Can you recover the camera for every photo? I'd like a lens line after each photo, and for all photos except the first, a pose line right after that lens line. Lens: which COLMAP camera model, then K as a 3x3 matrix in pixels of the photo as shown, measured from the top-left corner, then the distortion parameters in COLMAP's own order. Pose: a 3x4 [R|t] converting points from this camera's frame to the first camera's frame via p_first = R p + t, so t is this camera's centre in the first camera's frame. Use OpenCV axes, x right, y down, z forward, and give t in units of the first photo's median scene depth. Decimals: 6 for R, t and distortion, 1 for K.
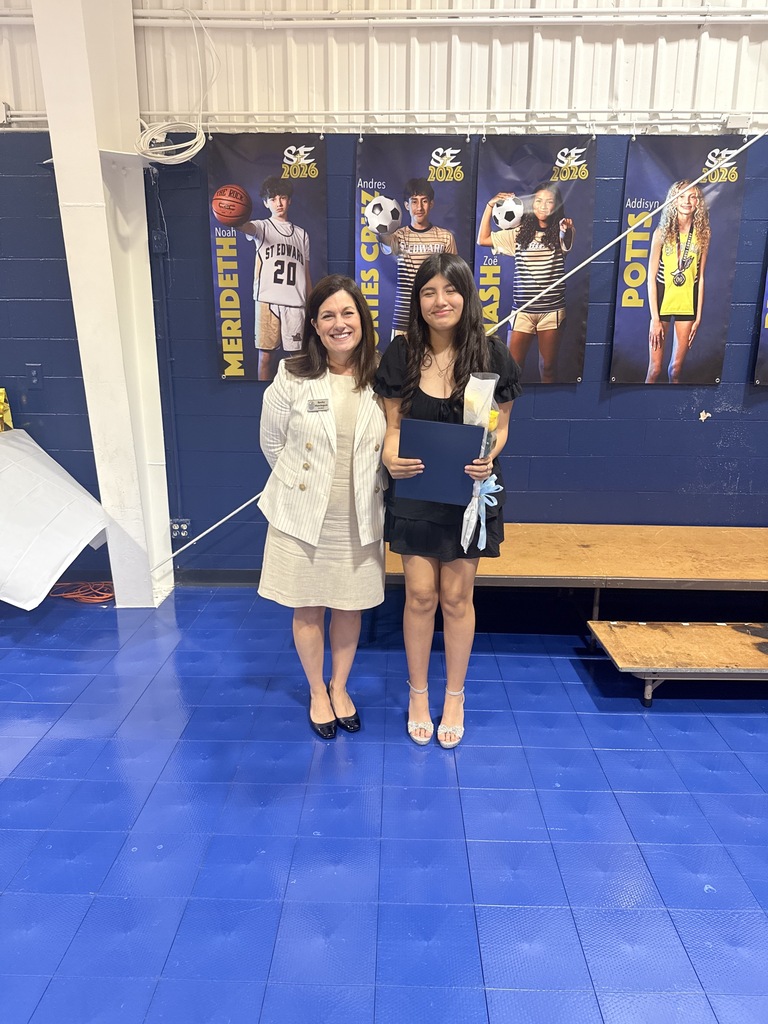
lens RADIAL K [[717.2, 0, 377.4], [0, 717.2, 516.4], [0, 0, 1]] dist [0.015387, -0.027169]
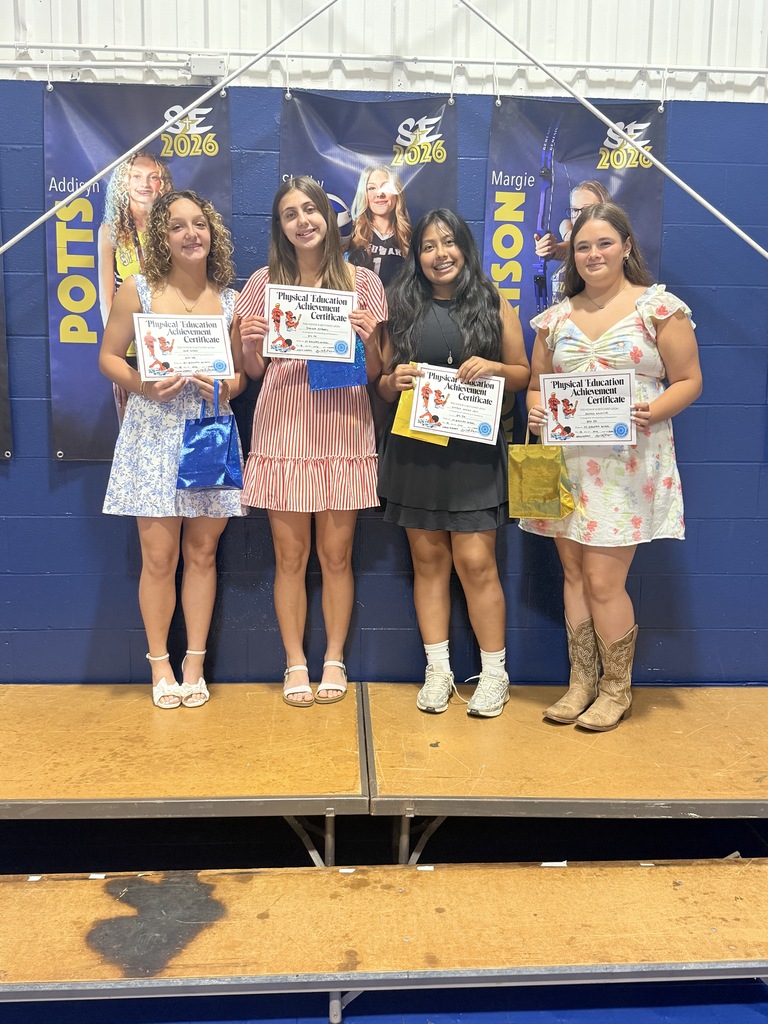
lens RADIAL K [[962.0, 0, 376.1], [0, 962.0, 513.0], [0, 0, 1]] dist [-0.003184, 0.000000]
pose [[0.996579, -0.005184, 0.082484, 0.556926], [0.012731, 0.995748, -0.091231, -0.062073], [-0.081661, 0.091969, 0.992408, 0.152004]]
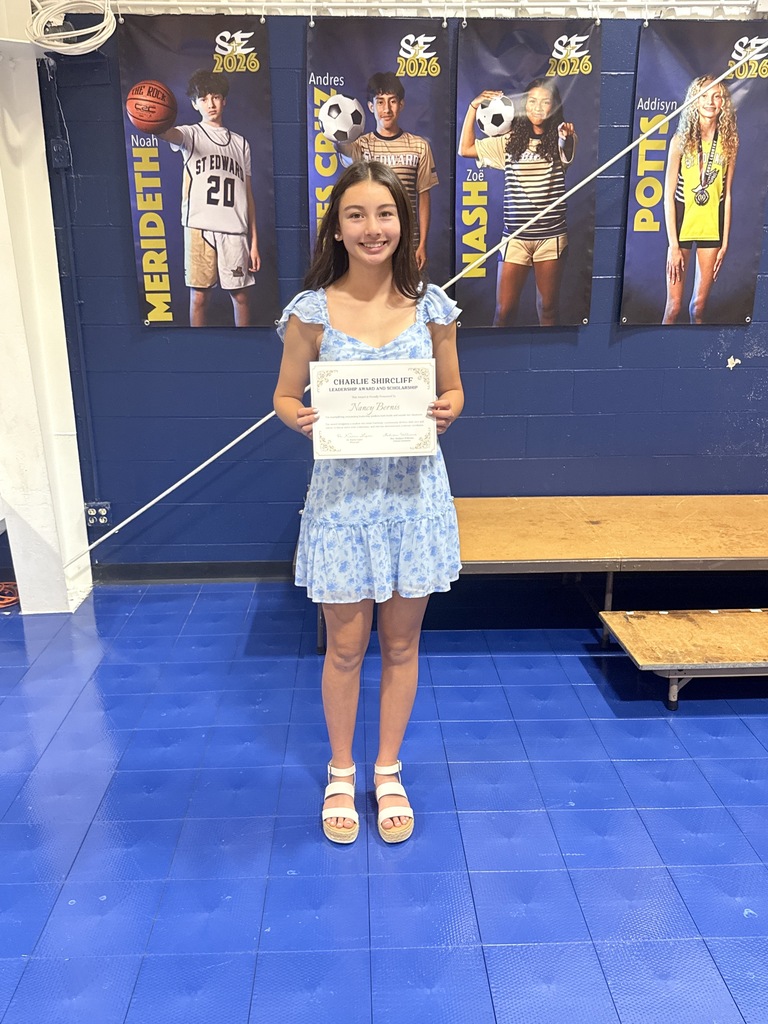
lens RADIAL K [[891.2, 0, 380.0], [0, 891.2, 526.3], [0, 0, 1]] dist [0.010185, -0.027000]
pose [[0.998086, -0.026392, 0.055933, -0.017286], [0.024174, 0.998909, 0.039960, -0.001621], [-0.056926, -0.038532, 0.997635, -0.017743]]
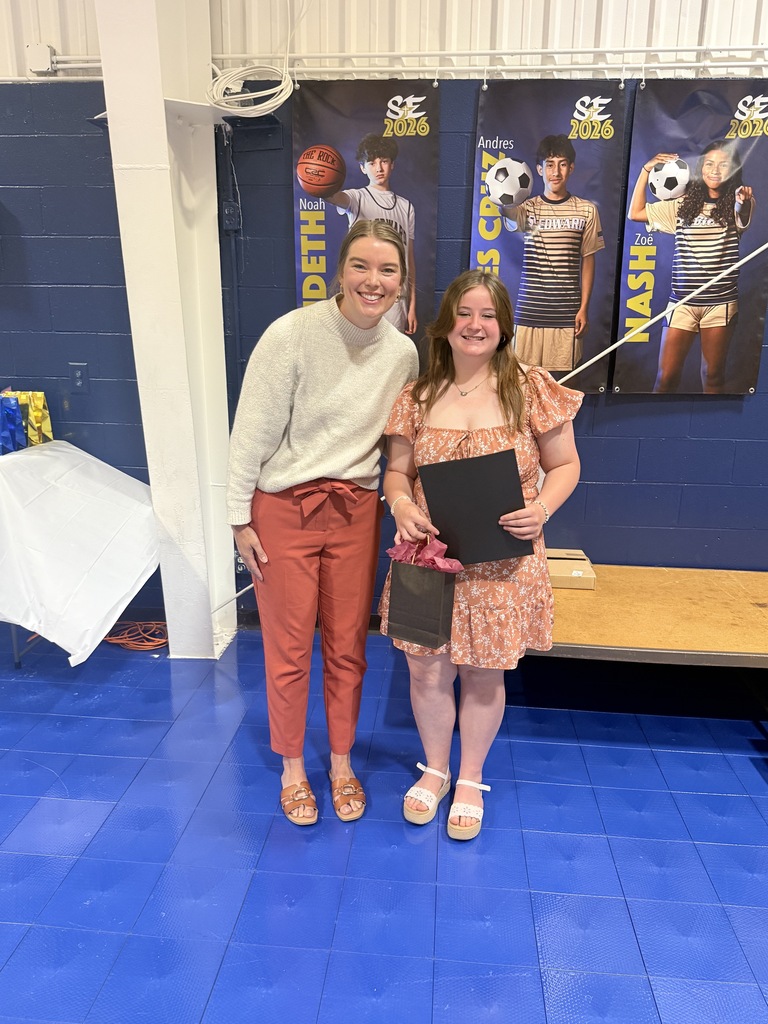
lens RADIAL K [[749.4, 0, 386.4], [0, 749.4, 516.8], [0, 0, 1]] dist [0.014650, -0.026403]
pose [[0.998216, 0.022080, -0.055471, -0.073397], [-0.021778, 0.999745, 0.006041, -0.049932], [0.055590, -0.004822, 0.998442, 0.158109]]
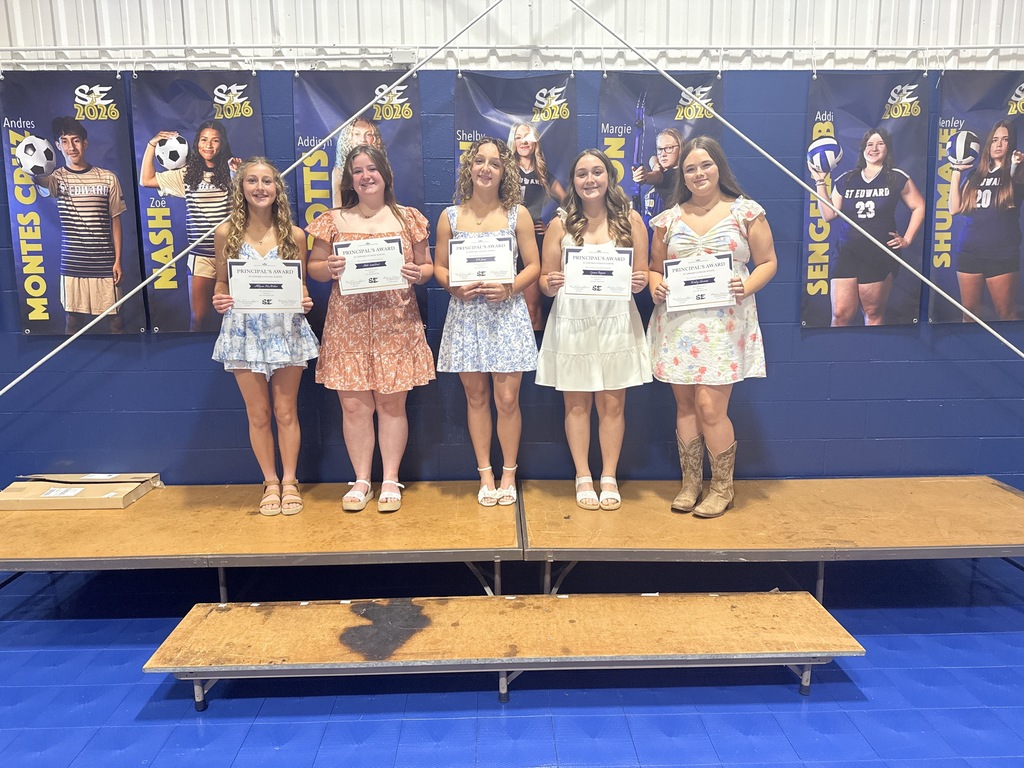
lens RADIAL K [[717.2, 0, 507.3], [0, 717.2, 388.1], [0, 0, 1]] dist [0.015387, -0.027169]
pose [[0.998278, -0.024030, 0.053521, 0.553580], [0.028011, 0.996795, -0.074933, -0.037079], [-0.051548, 0.076303, 0.995751, 0.077105]]
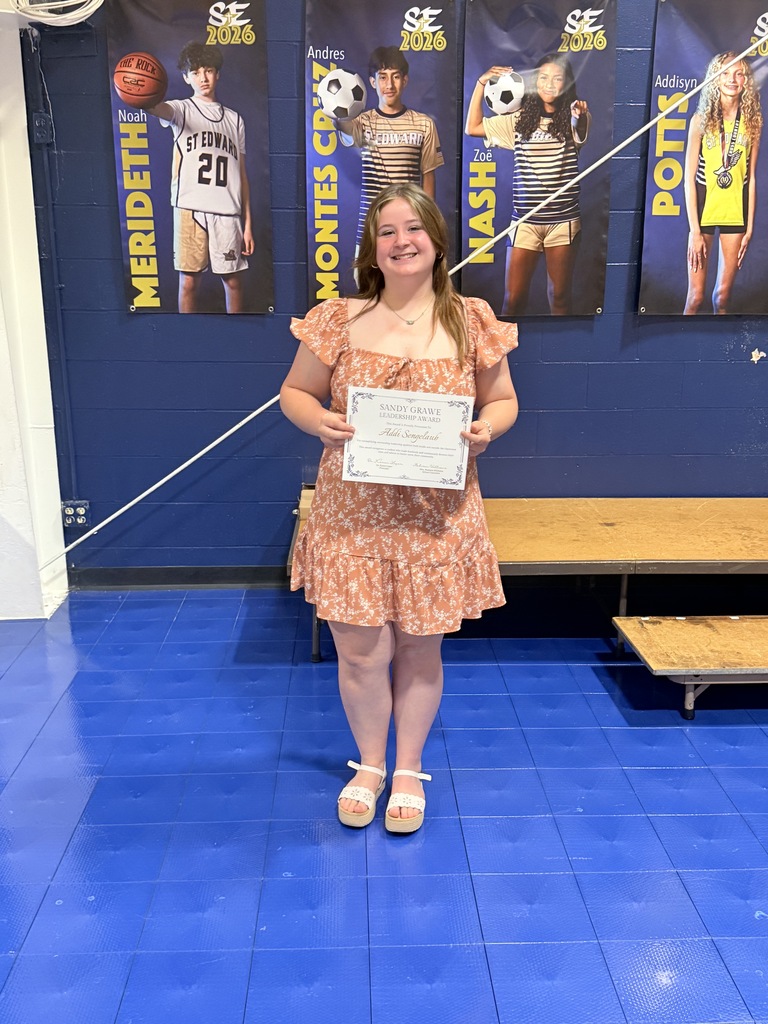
lens RADIAL K [[1015.4, 0, 380.7], [0, 1015.4, 524.2], [0, 0, 1]] dist [0.012063, 0.000000]
pose [[0.997997, -0.018508, 0.060493, -0.024738], [0.017509, 0.999702, 0.016998, 0.017913], [-0.060789, -0.015905, 0.998024, -0.085063]]
